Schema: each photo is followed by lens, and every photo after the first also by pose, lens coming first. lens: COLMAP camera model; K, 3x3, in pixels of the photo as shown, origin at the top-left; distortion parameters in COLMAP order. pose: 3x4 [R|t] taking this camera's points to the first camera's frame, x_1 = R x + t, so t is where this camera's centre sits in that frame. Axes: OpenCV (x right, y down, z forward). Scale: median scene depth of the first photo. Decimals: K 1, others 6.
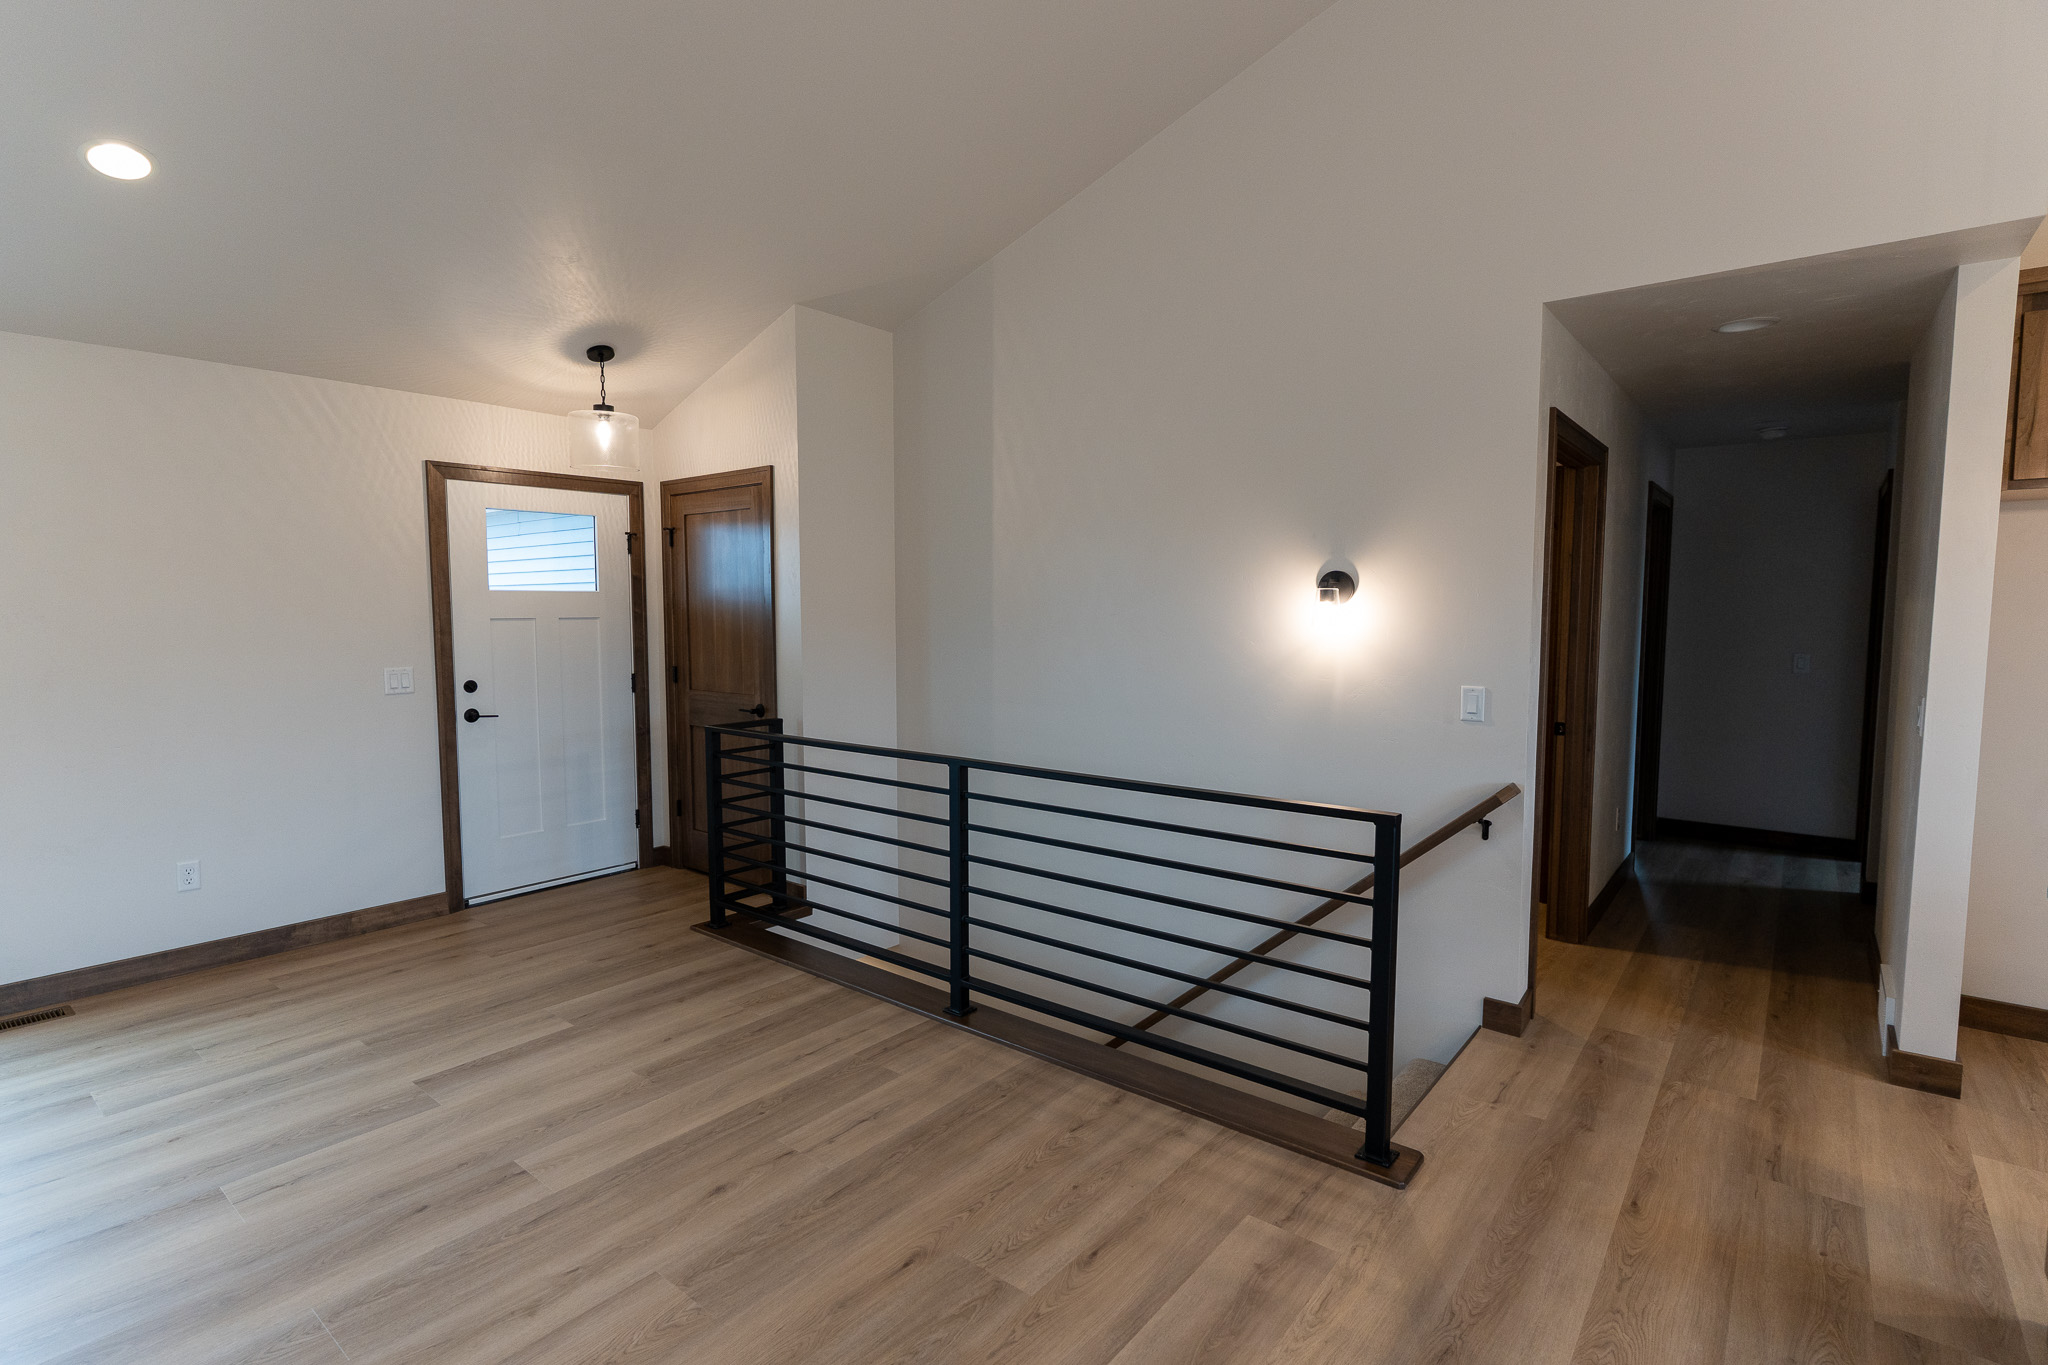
lens RADIAL K [[982.1, 0, 999.7], [0, 982.1, 680.1], [0, 0, 1]] dist [0.004594, -0.000320]
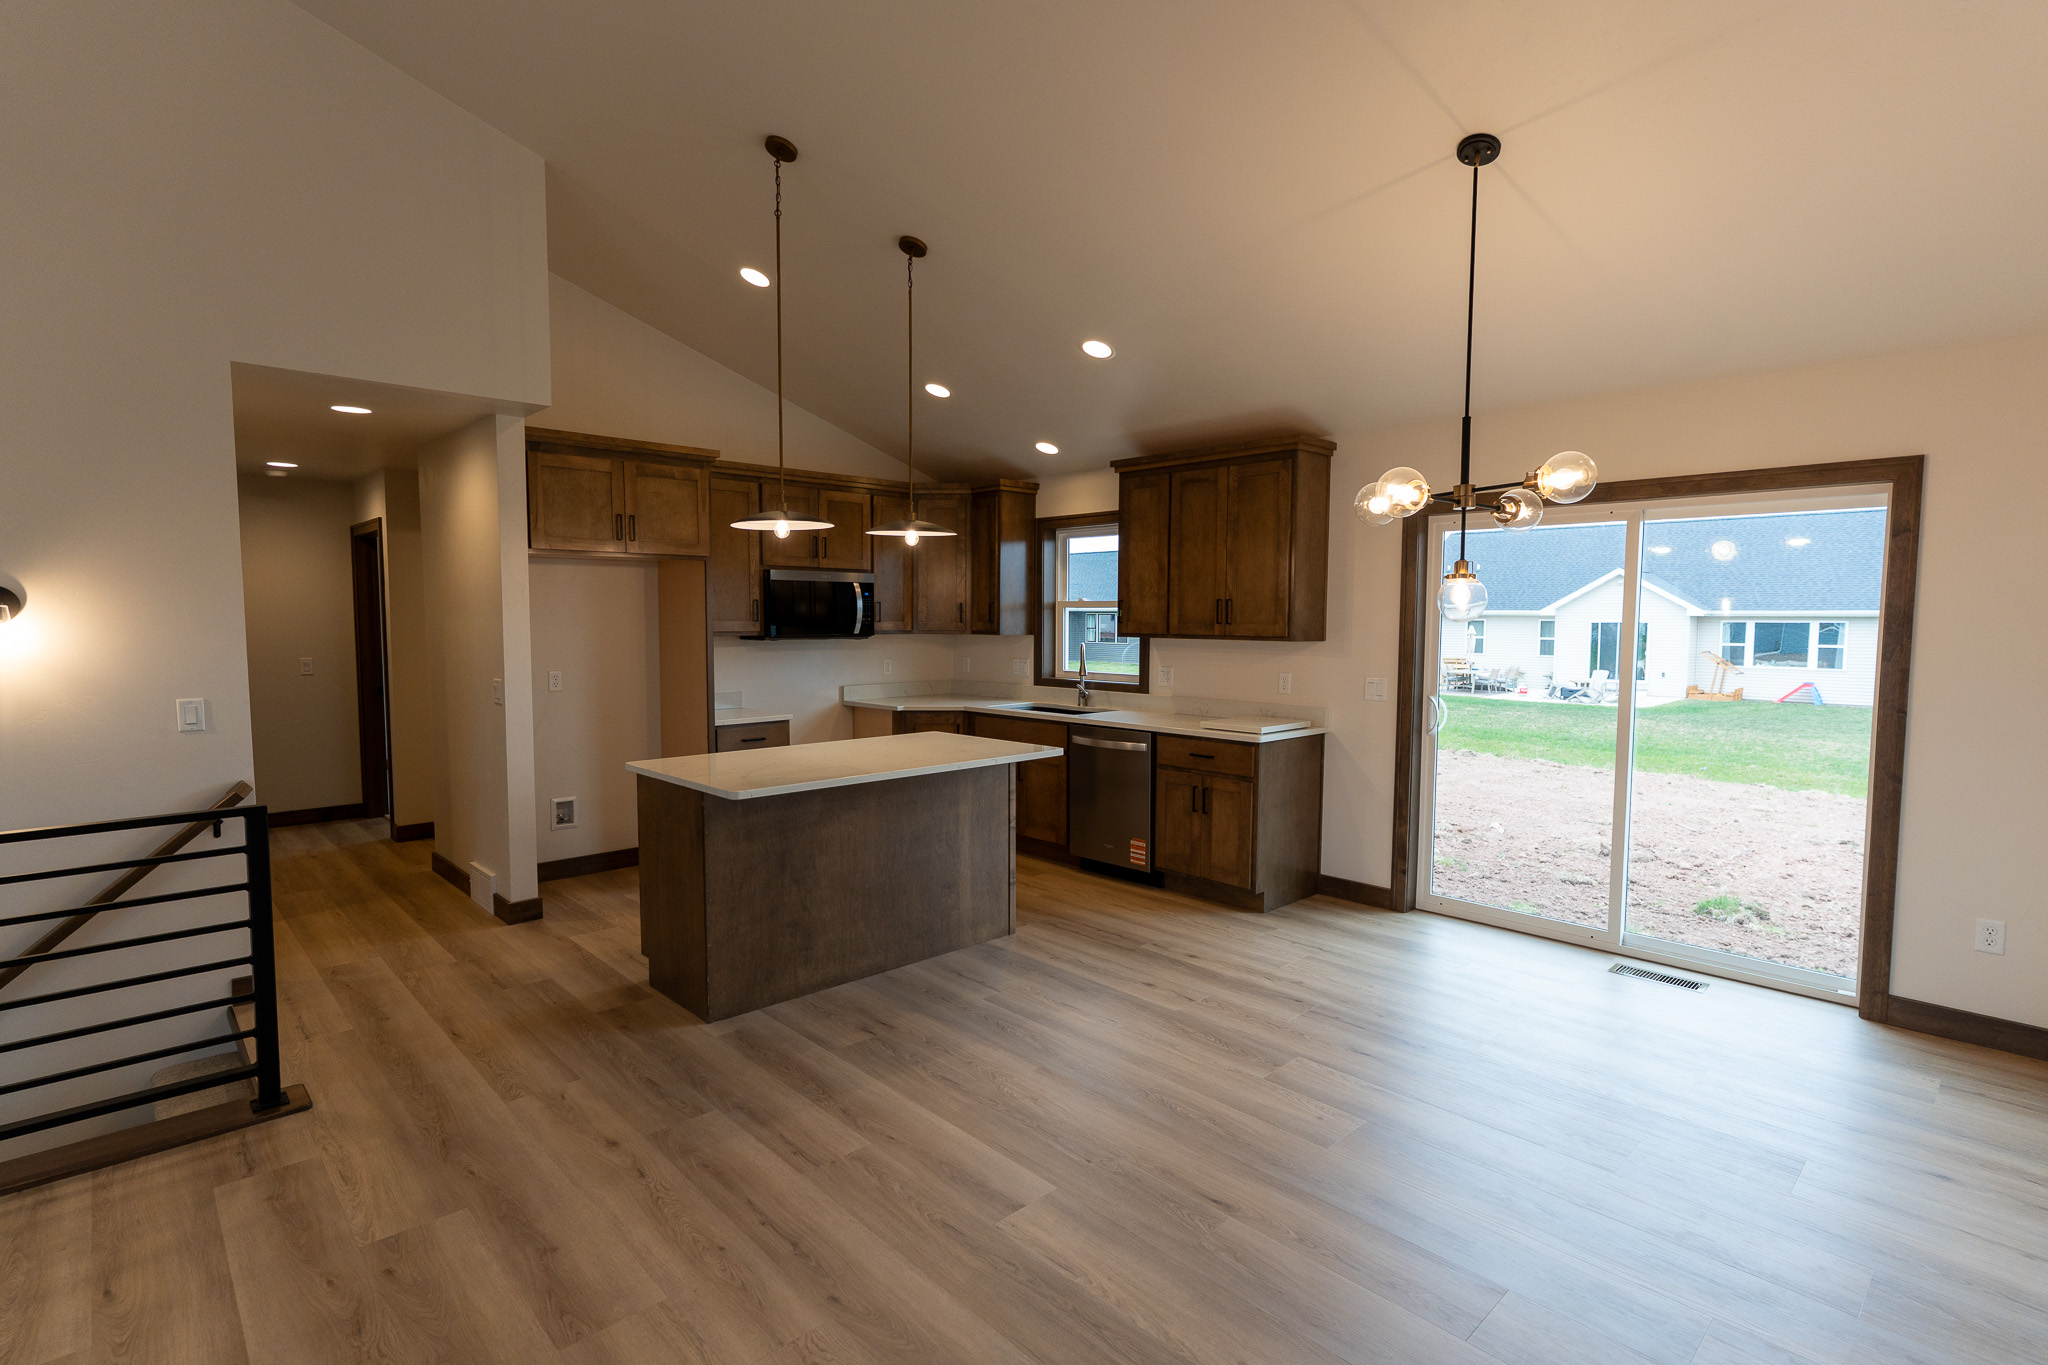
lens RADIAL K [[982.1, 0, 1031.2], [0, 982.1, 693.1], [0, 0, 1]] dist [0.004594, -0.000320]
pose [[0.124547, -0.077493, 0.989183, -0.446336], [0.069290, 0.995191, 0.069240, -0.009636], [-0.989791, 0.059917, 0.129318, -0.046021]]
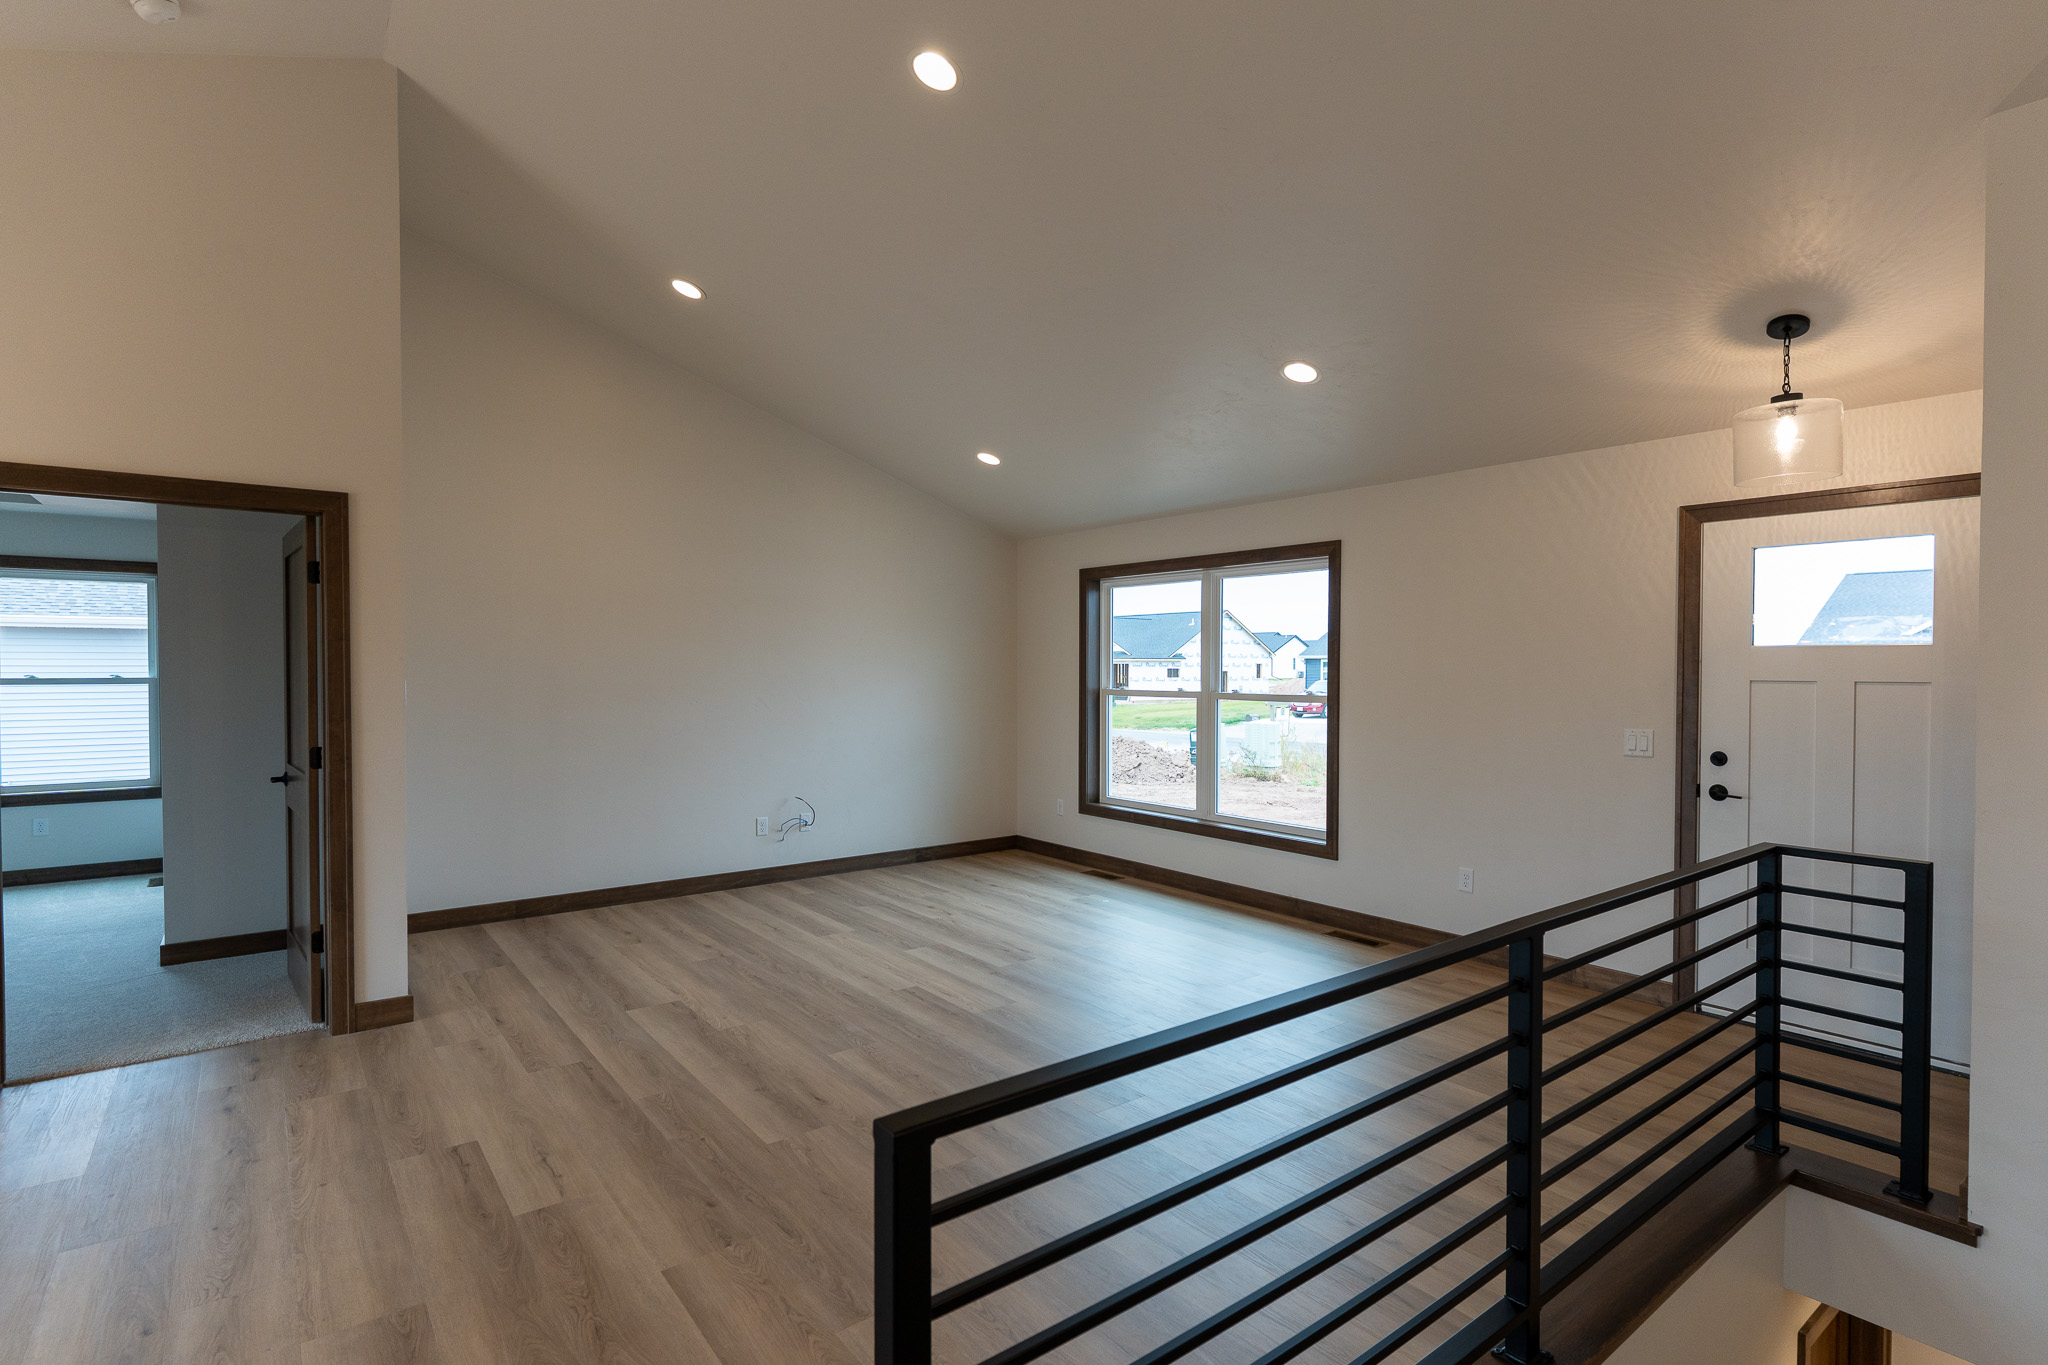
lens RADIAL K [[982.1, 0, 1043.3], [0, 982.1, 693.0], [0, 0, 1]] dist [0.004594, -0.000320]
pose [[-0.207024, 0.026935, -0.977965, 0.570896], [-0.071805, 0.996507, 0.042646, -0.060494], [0.975697, 0.079052, -0.204367, 0.800547]]
